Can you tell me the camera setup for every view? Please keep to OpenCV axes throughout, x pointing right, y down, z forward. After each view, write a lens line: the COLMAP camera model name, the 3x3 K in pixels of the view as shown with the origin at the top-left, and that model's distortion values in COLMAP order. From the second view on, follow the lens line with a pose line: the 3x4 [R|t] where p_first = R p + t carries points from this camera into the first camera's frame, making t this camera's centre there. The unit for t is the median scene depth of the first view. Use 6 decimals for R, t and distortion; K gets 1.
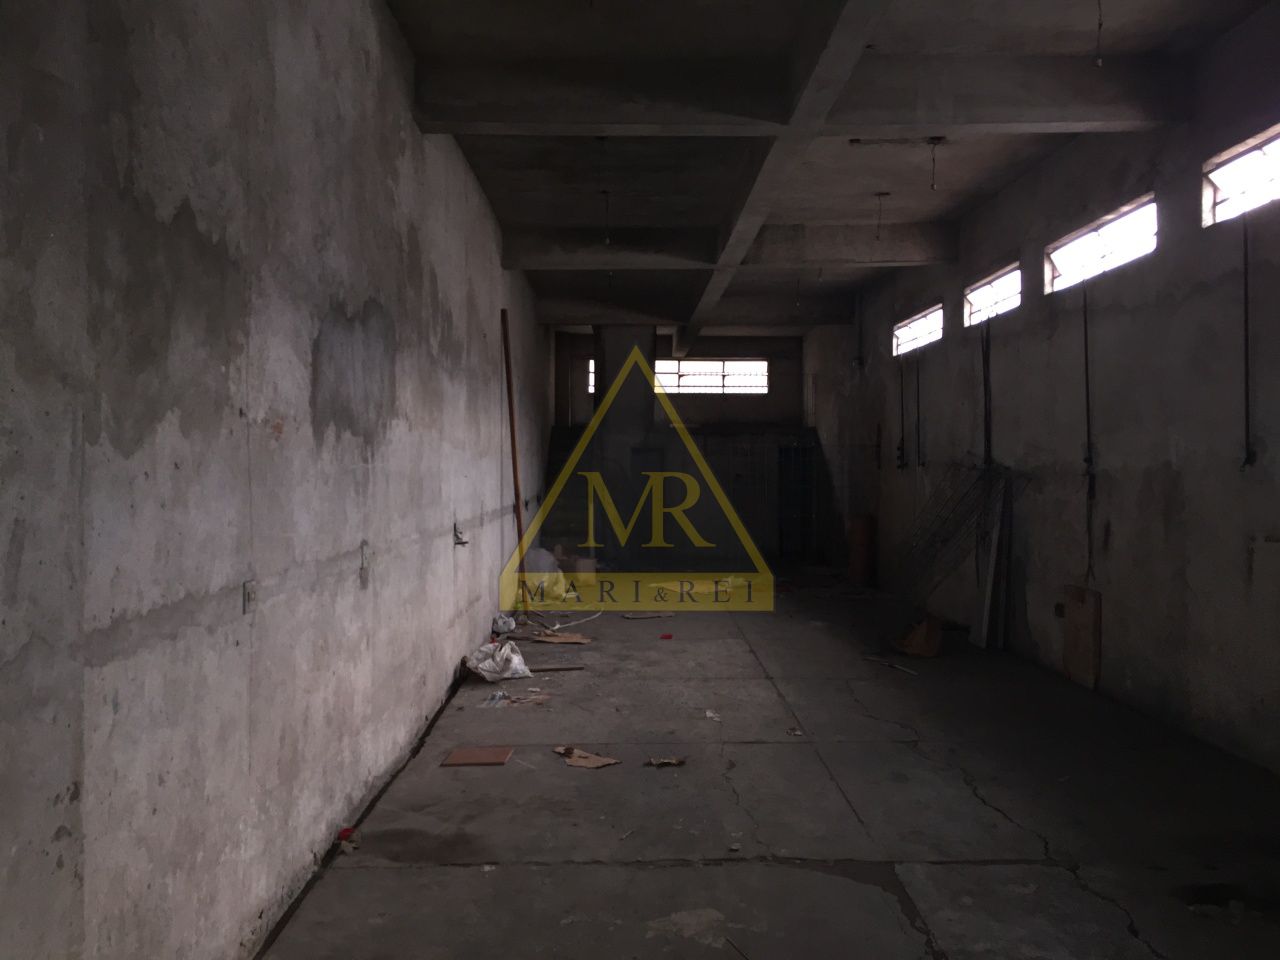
lens RADIAL K [[1084.9, 0, 640.0], [0, 1084.9, 480.0], [0, 0, 1]] dist [0.050298, -0.008597]
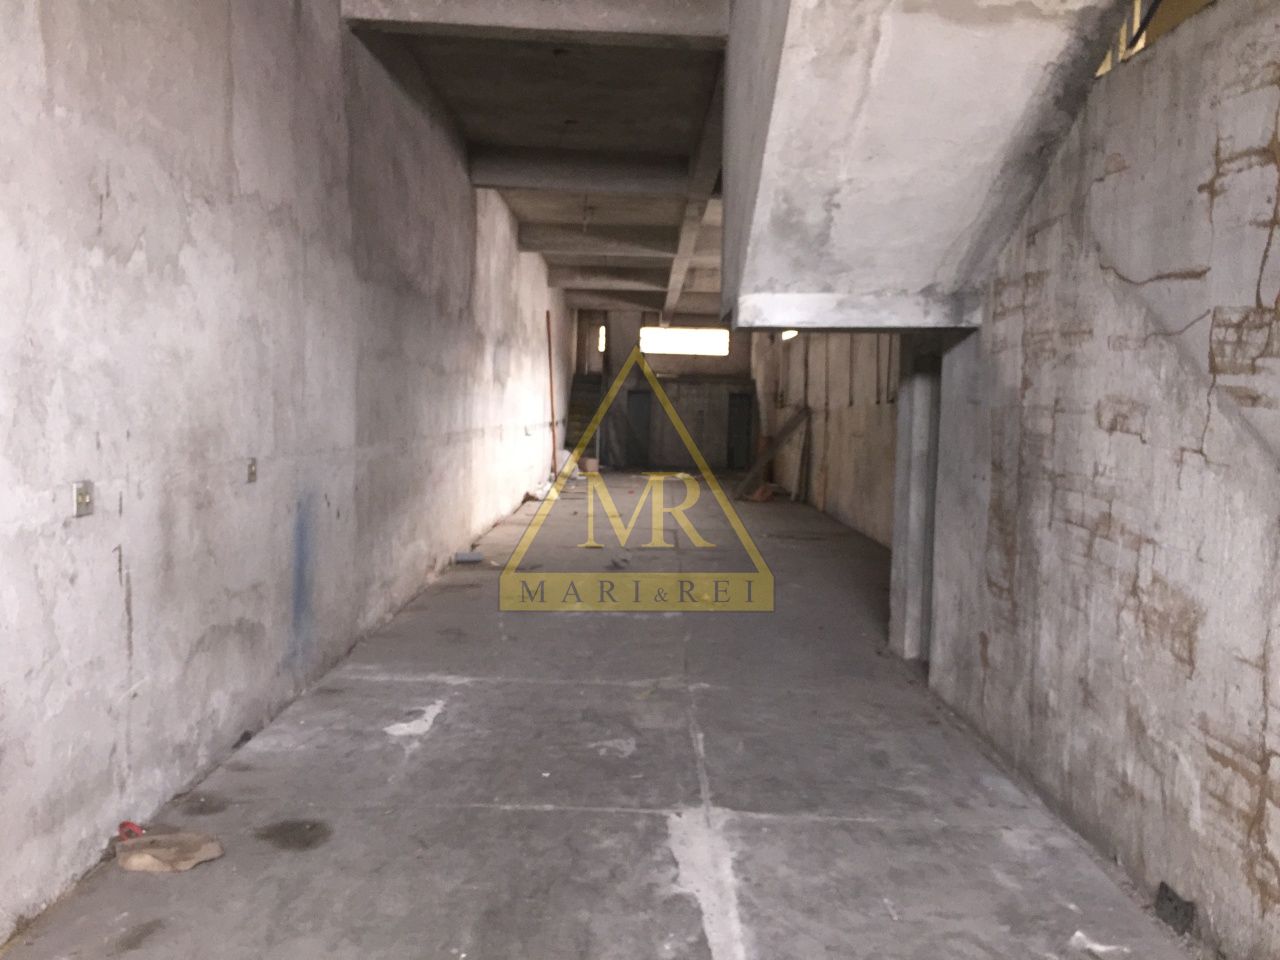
lens RADIAL K [[1084.9, 0, 640.0], [0, 1084.9, 480.0], [0, 0, 1]] dist [0.050298, -0.008597]
pose [[0.999379, 0.030101, -0.018338, 0.094704], [-0.029071, 0.998115, 0.054053, 0.026502], [0.019930, -0.053486, 0.998370, -1.127519]]
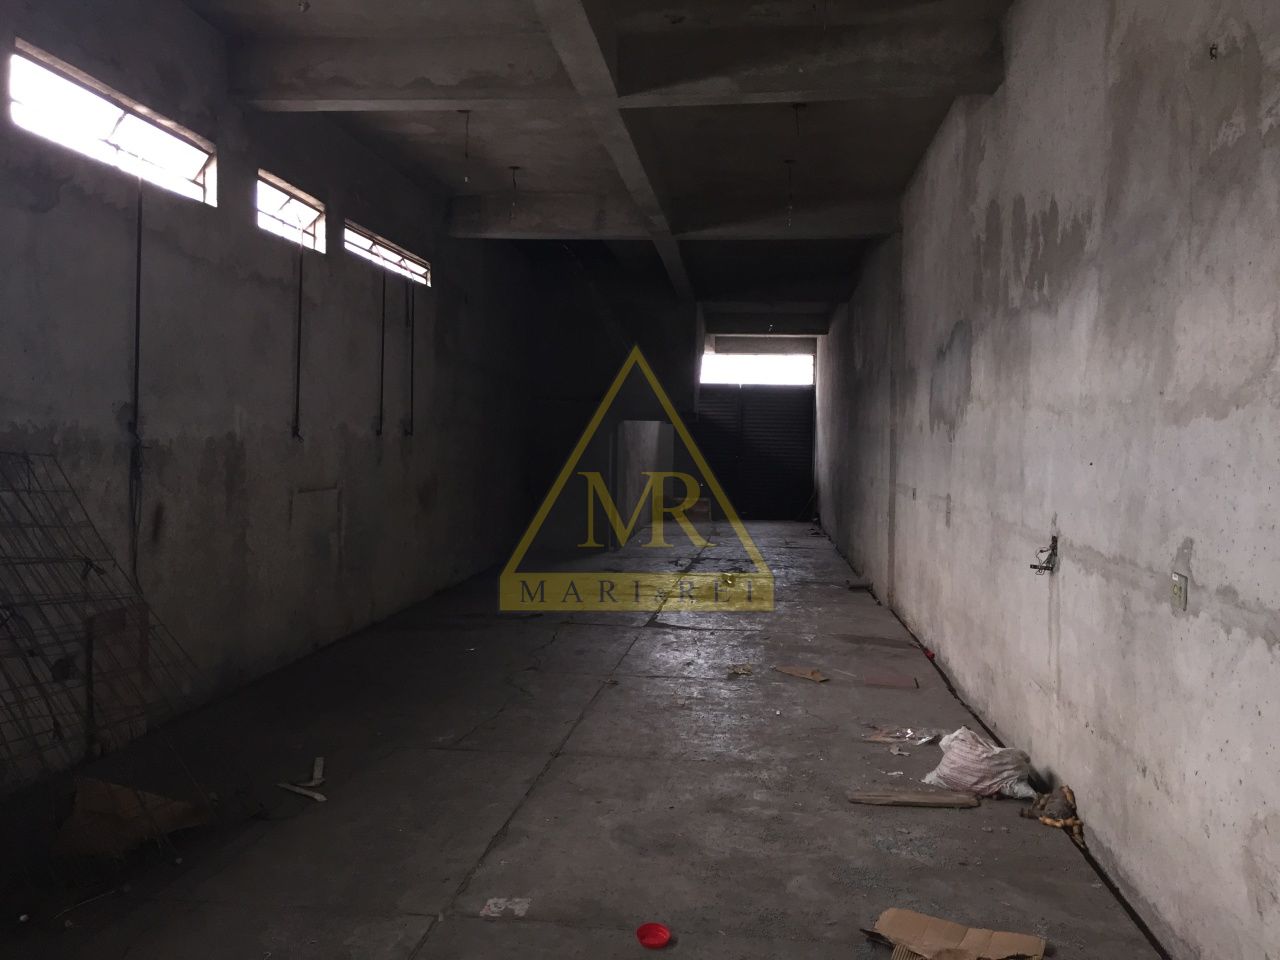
lens RADIAL K [[1084.9, 0, 640.0], [0, 1084.9, 480.0], [0, 0, 1]] dist [0.050298, -0.008597]
pose [[-0.991495, -0.013429, 0.129453, -0.019668], [-0.007518, 0.998911, 0.046039, -0.019327], [-0.129930, 0.044674, -0.990516, 1.703623]]
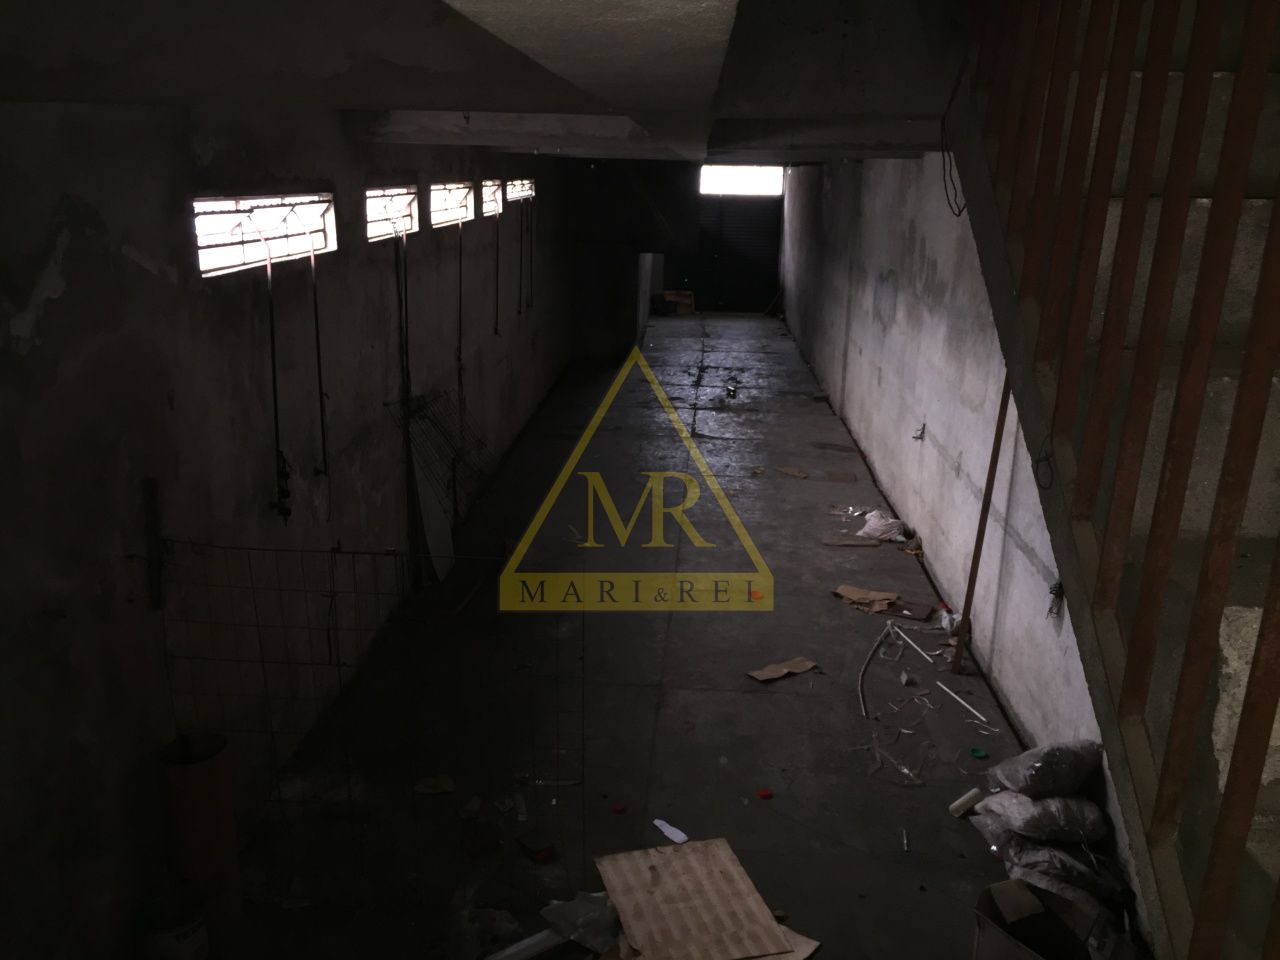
lens RADIAL K [[1084.9, 0, 640.0], [0, 1084.9, 480.0], [0, 0, 1]] dist [0.050298, -0.008597]
pose [[-0.996698, -0.038944, 0.071254, 0.075755], [-0.017046, 0.958284, 0.285309, -0.273435], [-0.079392, 0.283152, -0.955783, 2.385473]]
